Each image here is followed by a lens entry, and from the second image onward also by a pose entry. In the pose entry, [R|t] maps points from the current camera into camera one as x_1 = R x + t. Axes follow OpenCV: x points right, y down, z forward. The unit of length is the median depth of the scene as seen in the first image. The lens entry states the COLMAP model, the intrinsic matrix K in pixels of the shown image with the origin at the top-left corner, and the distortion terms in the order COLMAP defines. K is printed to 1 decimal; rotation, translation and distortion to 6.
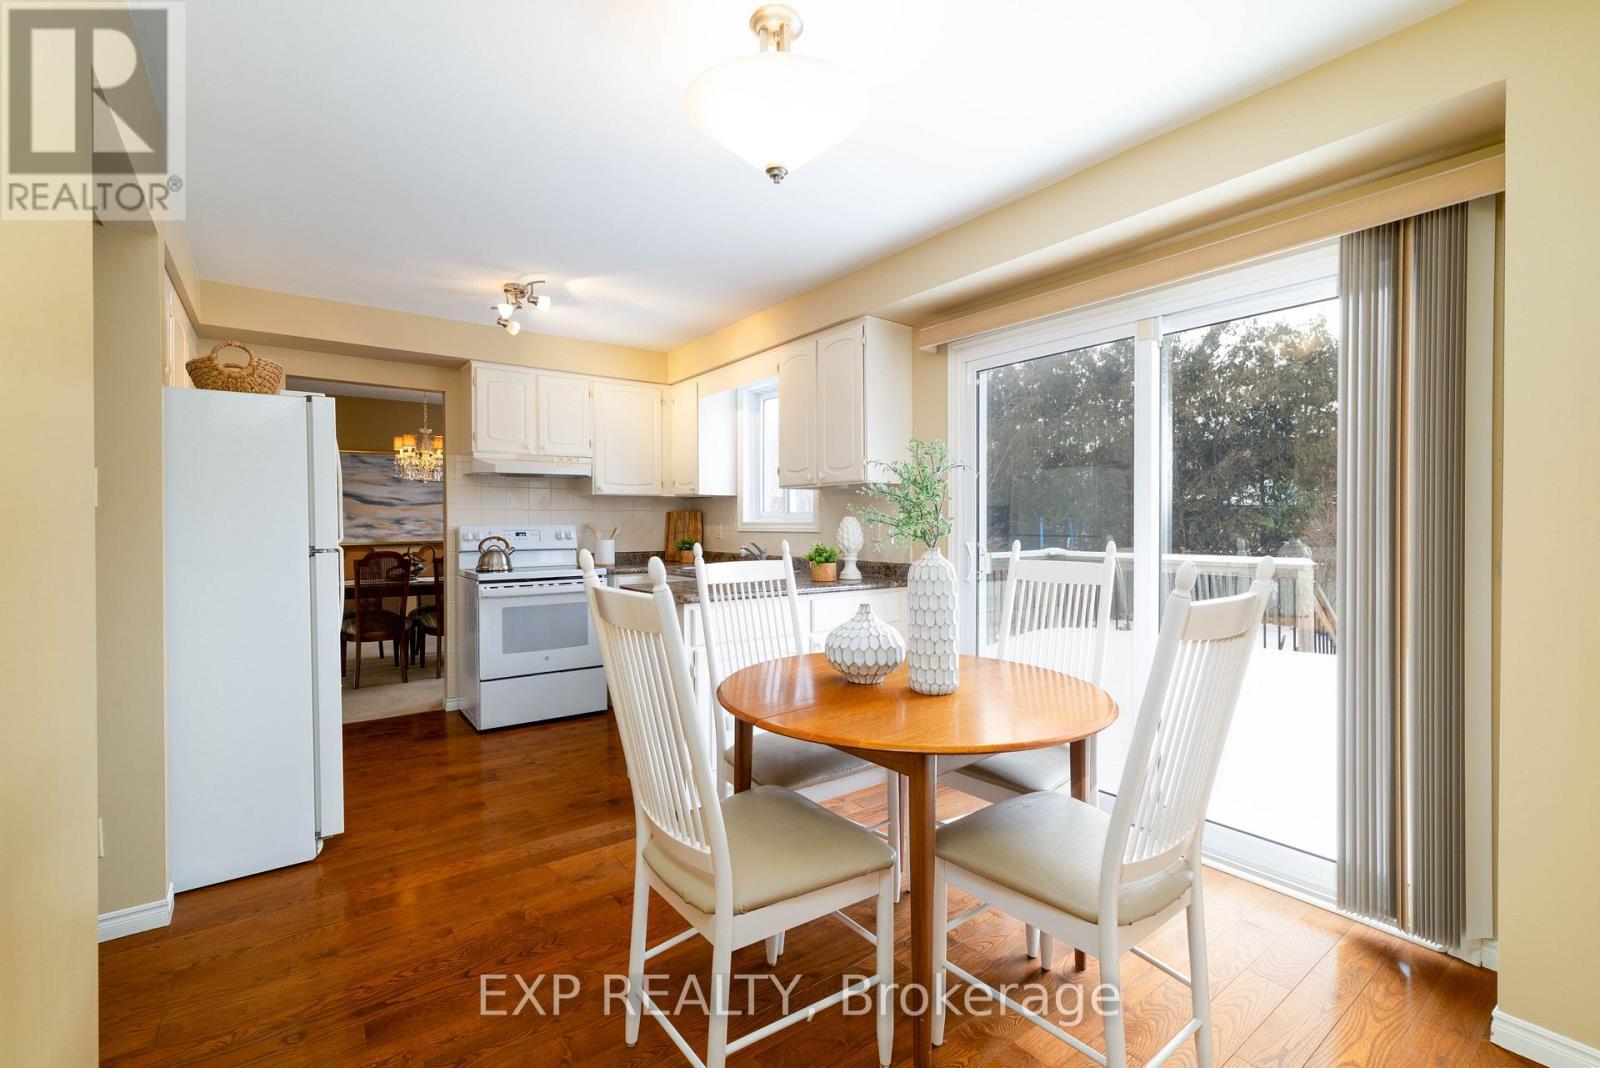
lens RADIAL K [[703.8, 0, 799.4], [0, 703.8, 526.9], [0, 0, 1]] dist [0.001412, 0.001341]
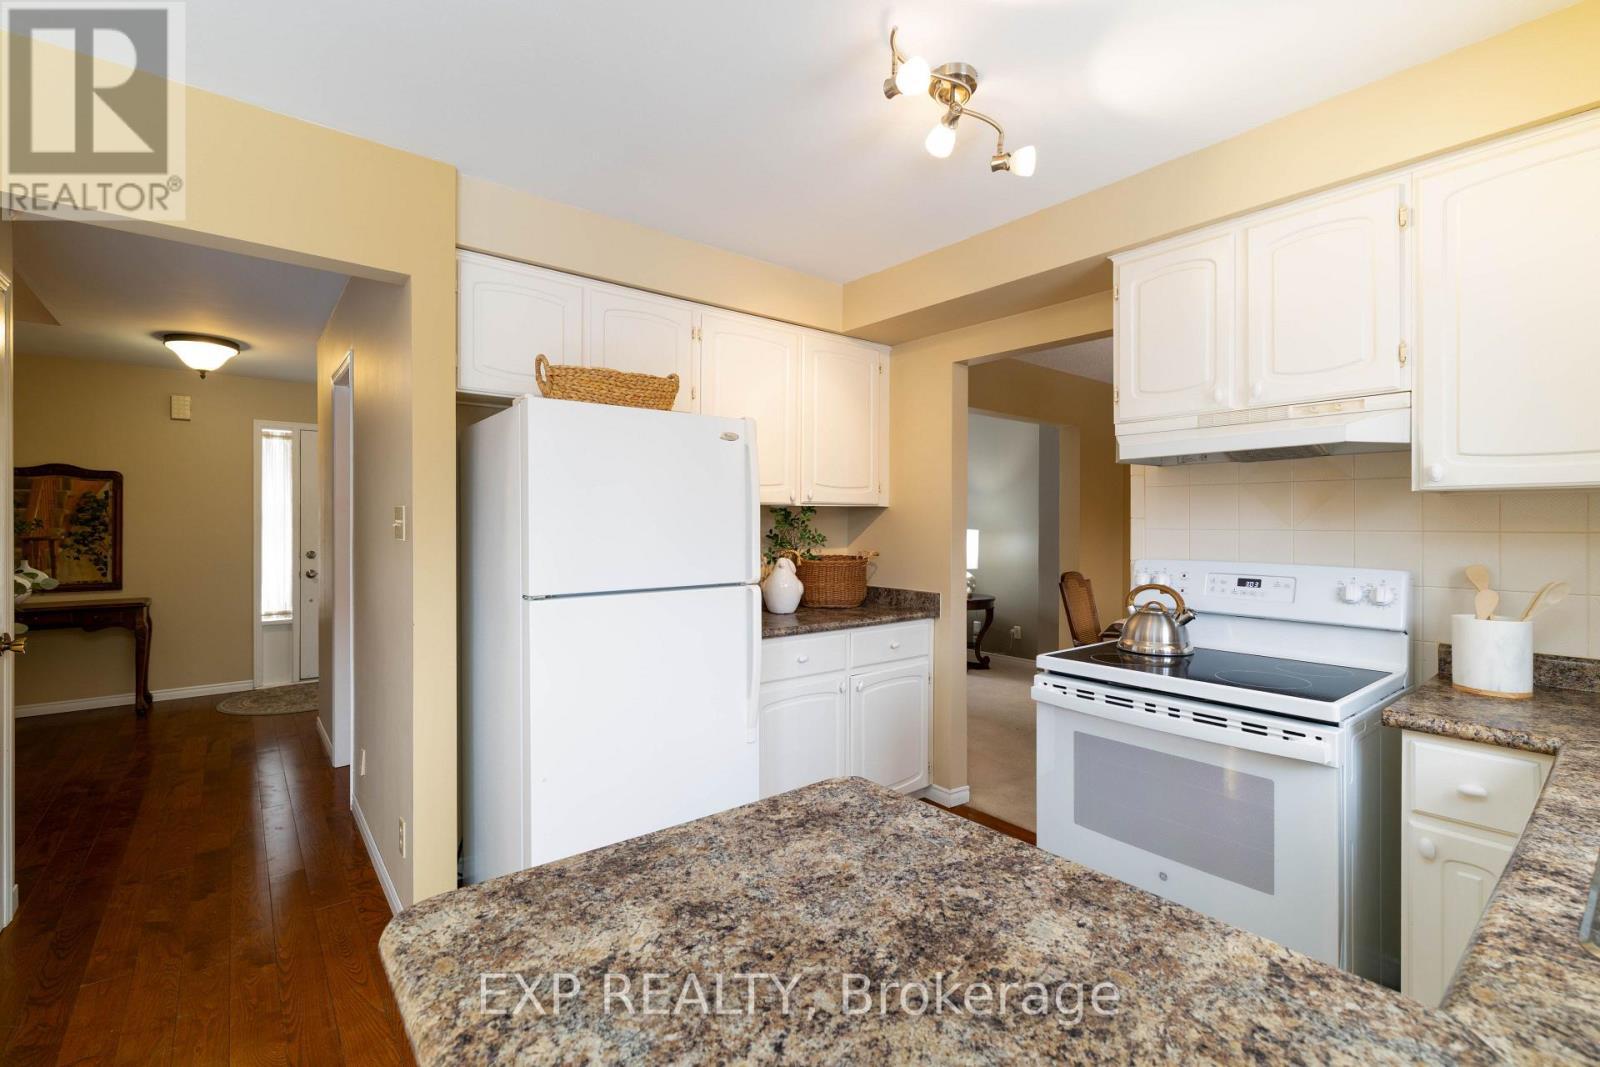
lens RADIAL K [[703.8, 0, 799.7], [0, 703.8, 519.9], [0, 0, 1]] dist [0.001412, 0.001341]
pose [[0.054471, -0.002384, -0.998513, 0.059574], [-0.010688, 0.999938, -0.002970, -0.028123], [0.998458, 0.010834, 0.054442, 0.704827]]
